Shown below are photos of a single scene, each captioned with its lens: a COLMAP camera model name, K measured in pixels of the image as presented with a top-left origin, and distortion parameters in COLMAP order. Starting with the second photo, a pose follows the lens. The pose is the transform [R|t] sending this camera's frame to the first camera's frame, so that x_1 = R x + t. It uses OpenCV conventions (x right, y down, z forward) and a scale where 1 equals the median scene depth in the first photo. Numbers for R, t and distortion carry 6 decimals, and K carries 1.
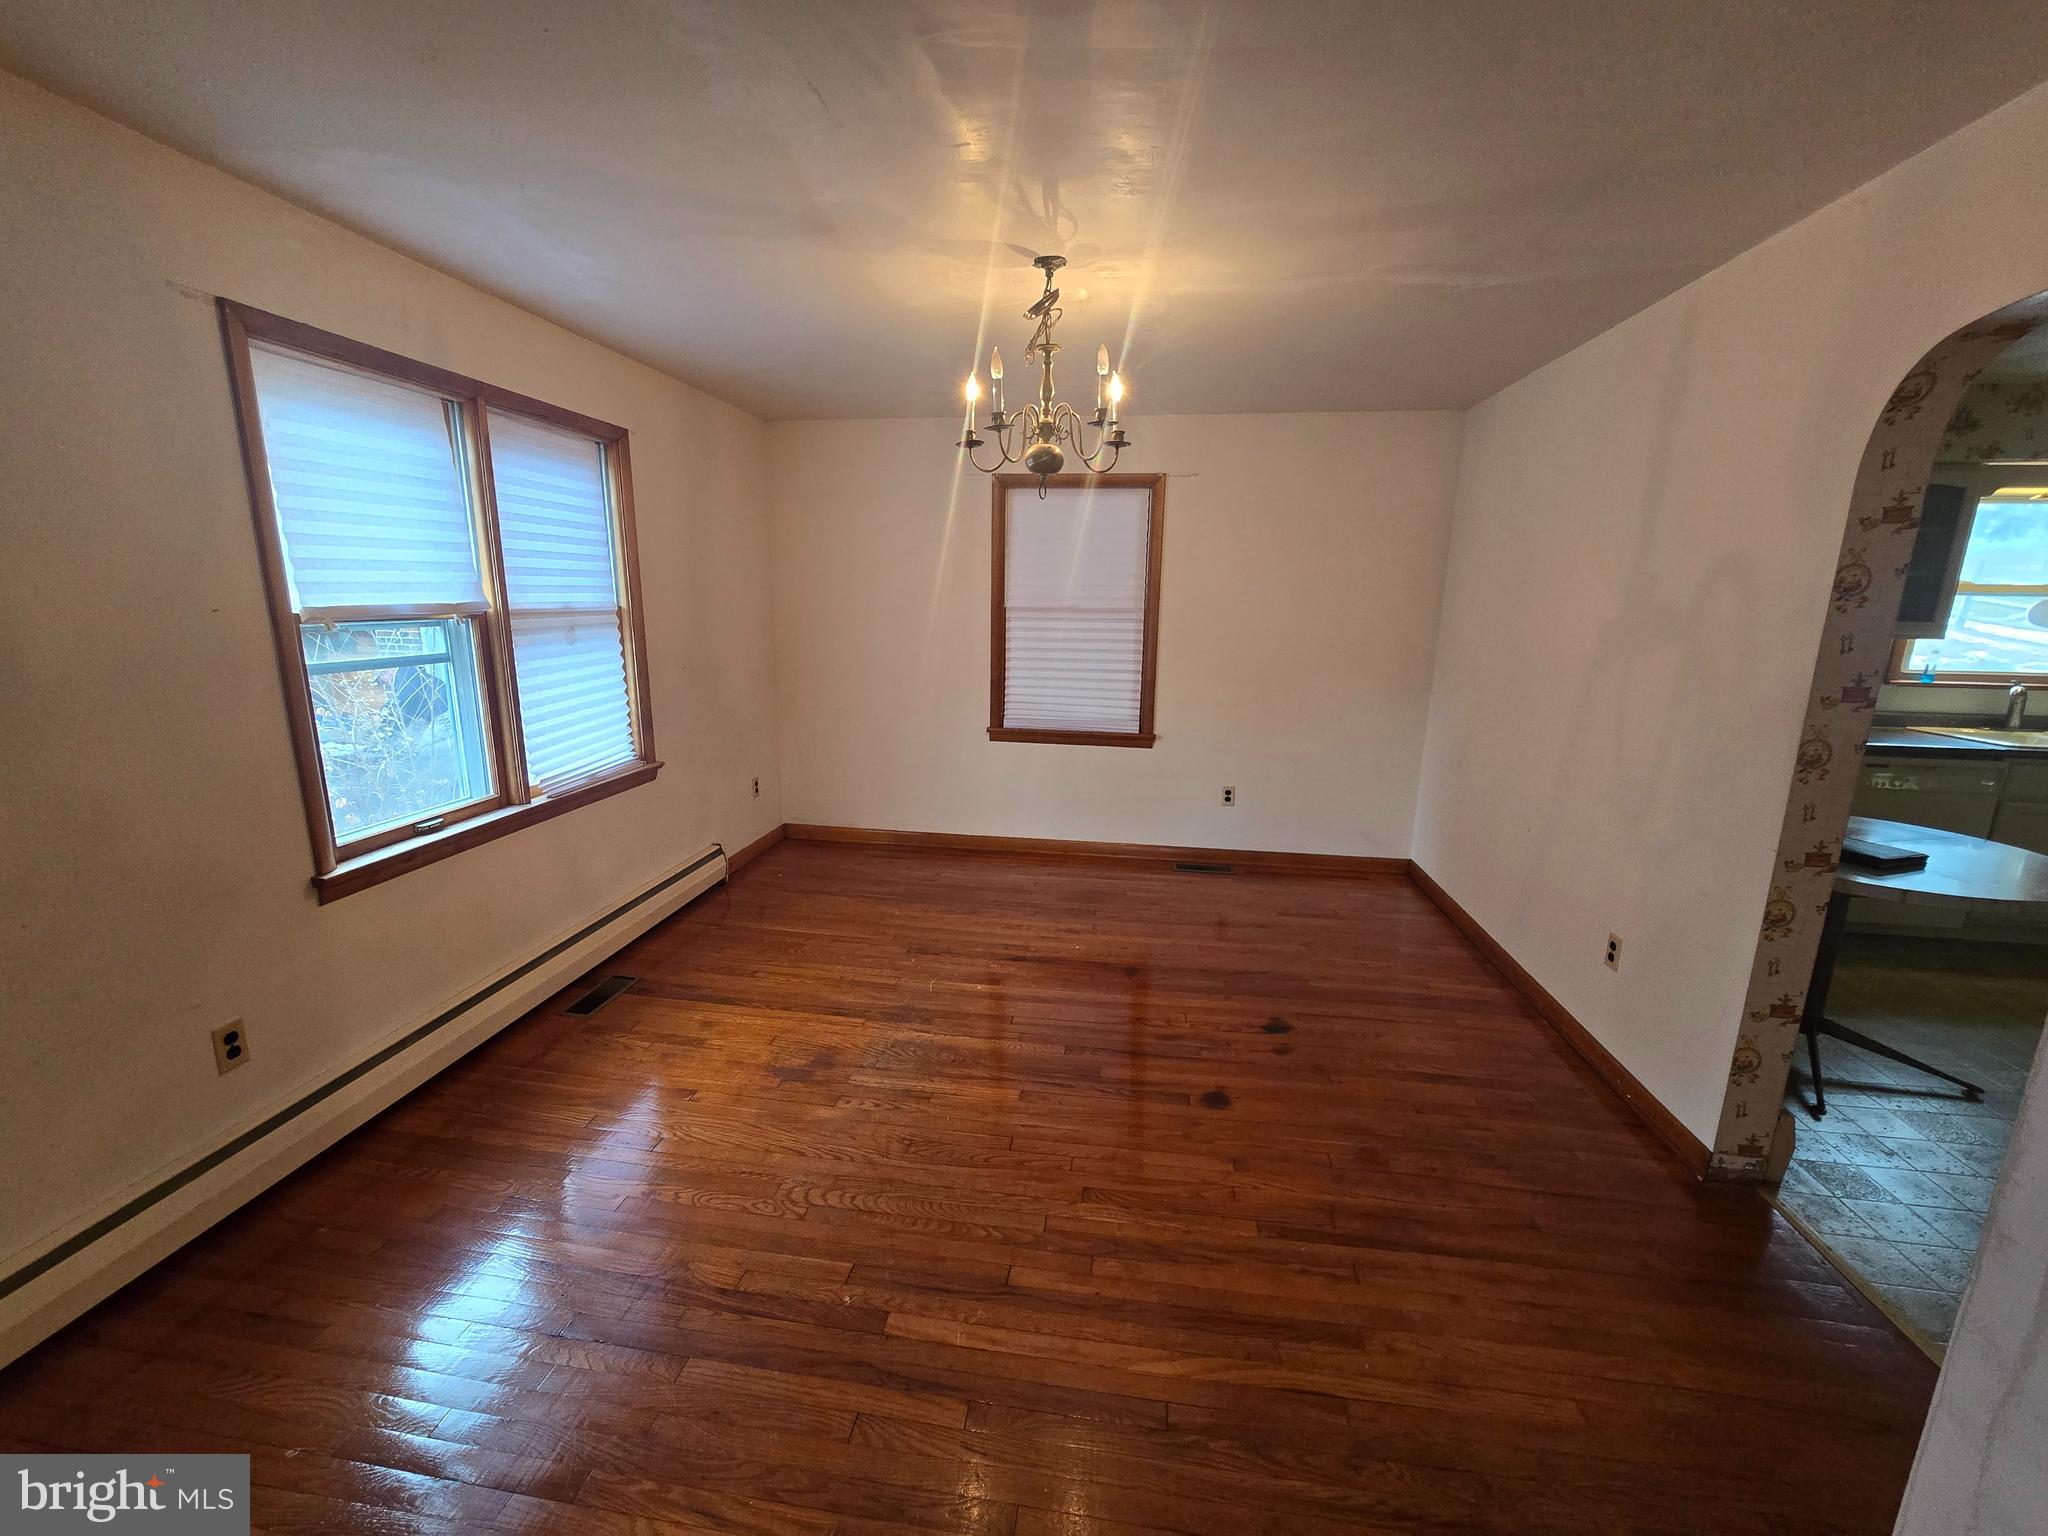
lens RADIAL K [[835.6, 0, 1018.4], [0, 835.6, 777.1], [0, 0, 1]] dist [-0.000472, -0.000575]
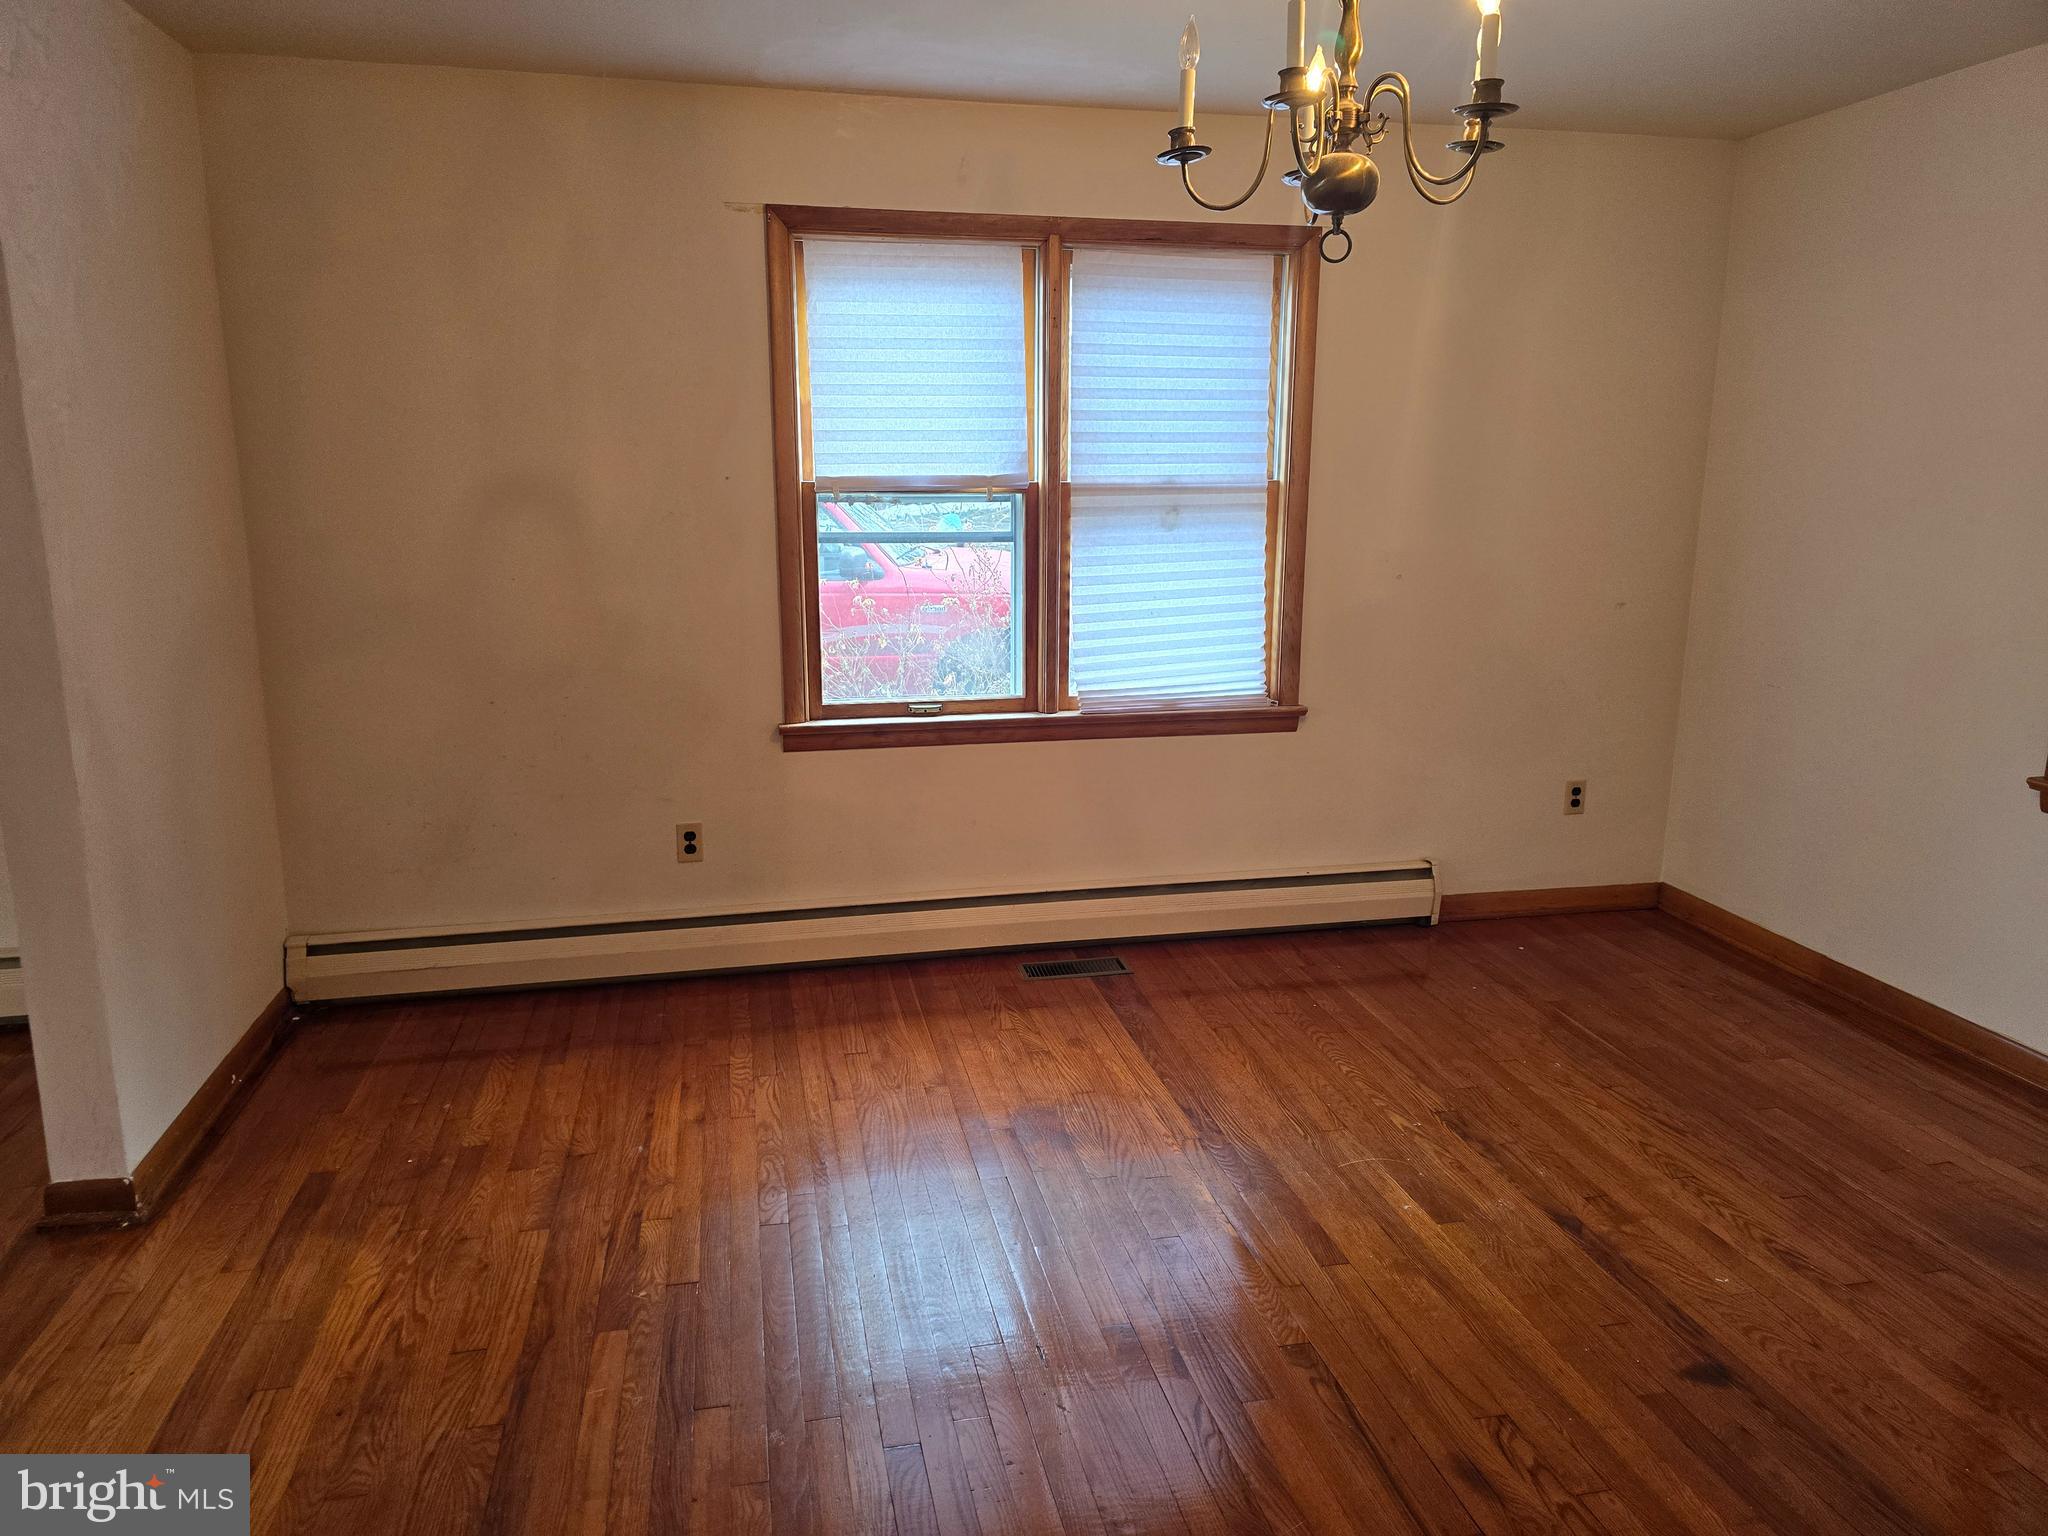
lens RADIAL K [[1351.1, 0, 1024.0], [0, 1351.1, 768.0], [0, 0, 1]] dist [0.031762, -0.000785]
pose [[0.350148, 0.193021, -0.916591, 0.692835], [-0.197930, 0.971689, 0.129012, -0.089946], [0.915544, 0.136248, 0.378440, 0.486929]]
